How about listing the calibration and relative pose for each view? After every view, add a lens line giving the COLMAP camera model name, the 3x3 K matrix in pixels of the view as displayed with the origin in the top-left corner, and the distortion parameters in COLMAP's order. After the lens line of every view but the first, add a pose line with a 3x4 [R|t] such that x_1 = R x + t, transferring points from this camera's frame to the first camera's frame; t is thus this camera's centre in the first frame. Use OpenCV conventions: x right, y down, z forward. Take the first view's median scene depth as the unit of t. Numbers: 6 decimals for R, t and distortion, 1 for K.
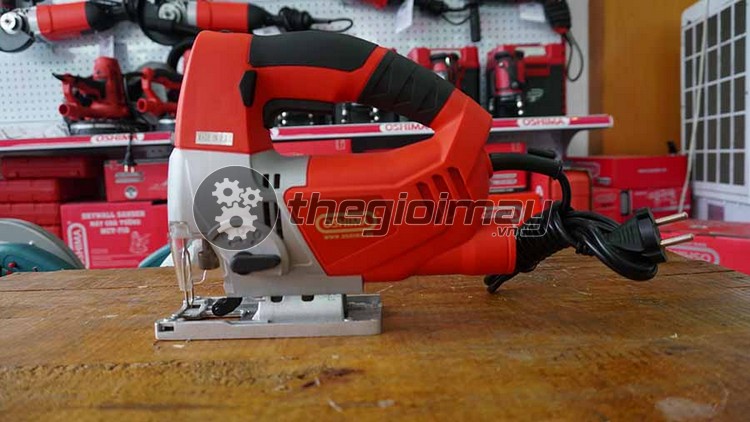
lens RADIAL K [[517.4, 0, 368.9], [0, 517.4, 213.5], [0, 0, 1]] dist [-0.052285, 0.014569]
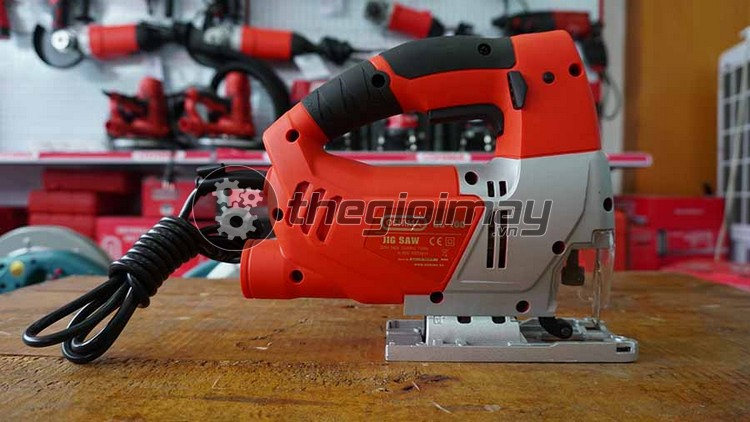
lens RADIAL K [[517.4, 0, 375.1], [0, 517.4, 211.3], [0, 0, 1]] dist [-0.052285, 0.014569]
pose [[0.998251, 0.047146, -0.035682, -0.103615], [-0.049270, 0.996909, -0.061199, 0.033899], [0.032686, 0.062850, 0.997488, -0.017952]]
